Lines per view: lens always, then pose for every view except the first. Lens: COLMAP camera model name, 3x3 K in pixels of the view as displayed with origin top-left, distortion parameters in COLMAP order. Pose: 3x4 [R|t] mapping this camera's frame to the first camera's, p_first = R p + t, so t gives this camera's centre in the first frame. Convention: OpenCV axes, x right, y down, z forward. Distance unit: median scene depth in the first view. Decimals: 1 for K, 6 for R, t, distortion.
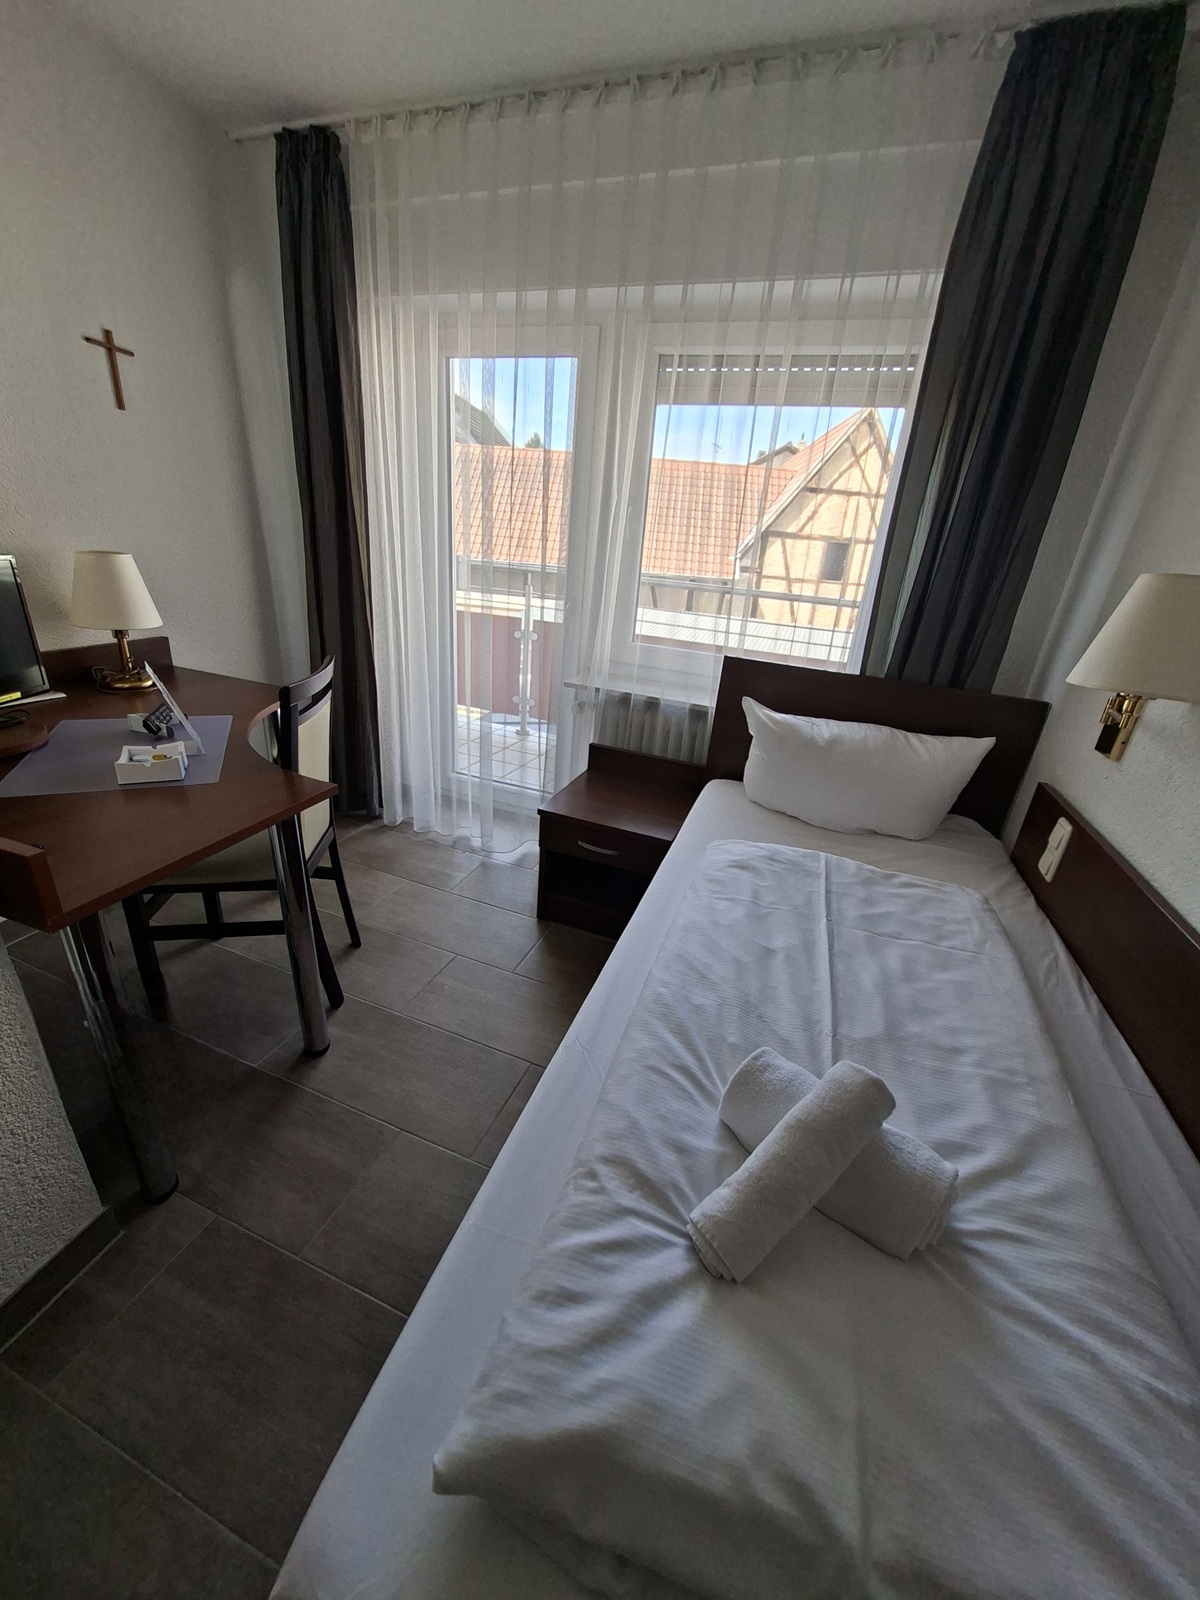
lens RADIAL K [[630.4, 0, 600.0], [0, 630.4, 800.0], [0, 0, 1]] dist [-0.000175, -0.000024]
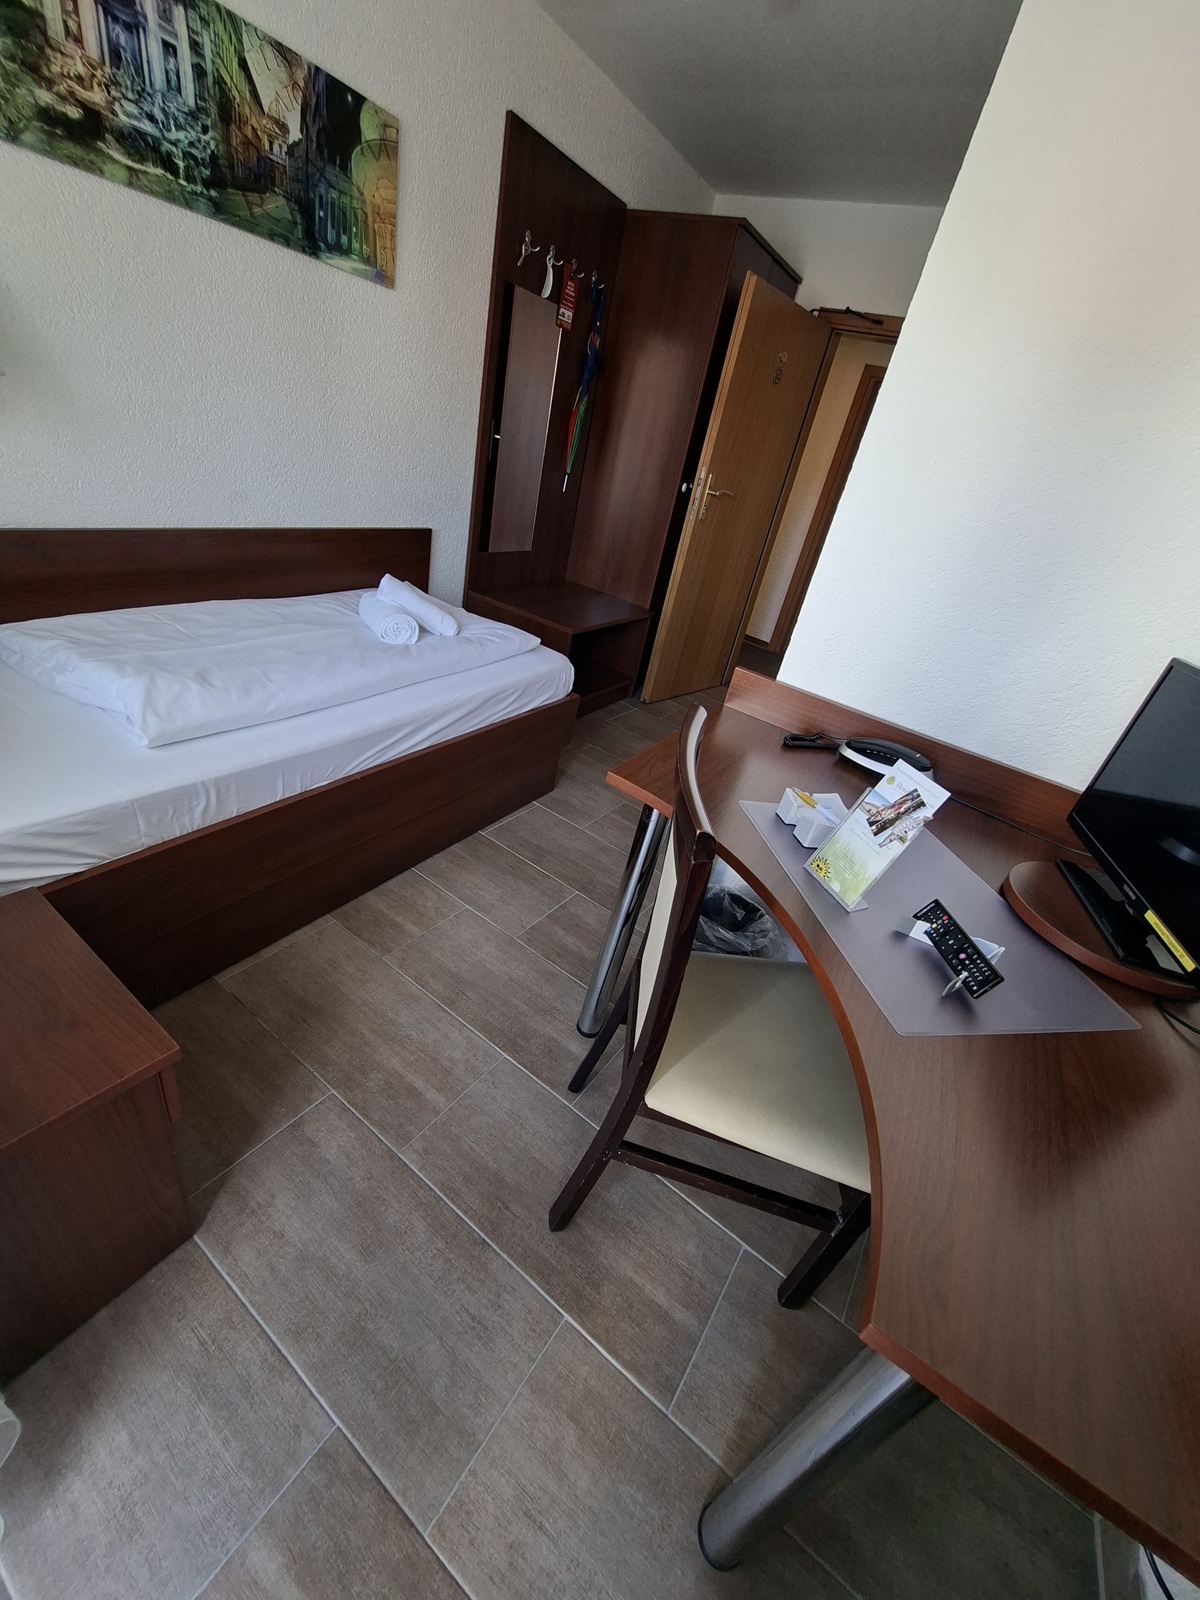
lens RADIAL K [[630.4, 0, 600.0], [0, 630.4, 800.0], [0, 0, 1]] dist [-0.000175, -0.000024]
pose [[-0.933869, -0.352714, 0.059012, -0.585330], [-0.163218, 0.567205, 0.807241, -0.851460], [-0.318197, 0.744225, -0.587264, 1.911716]]
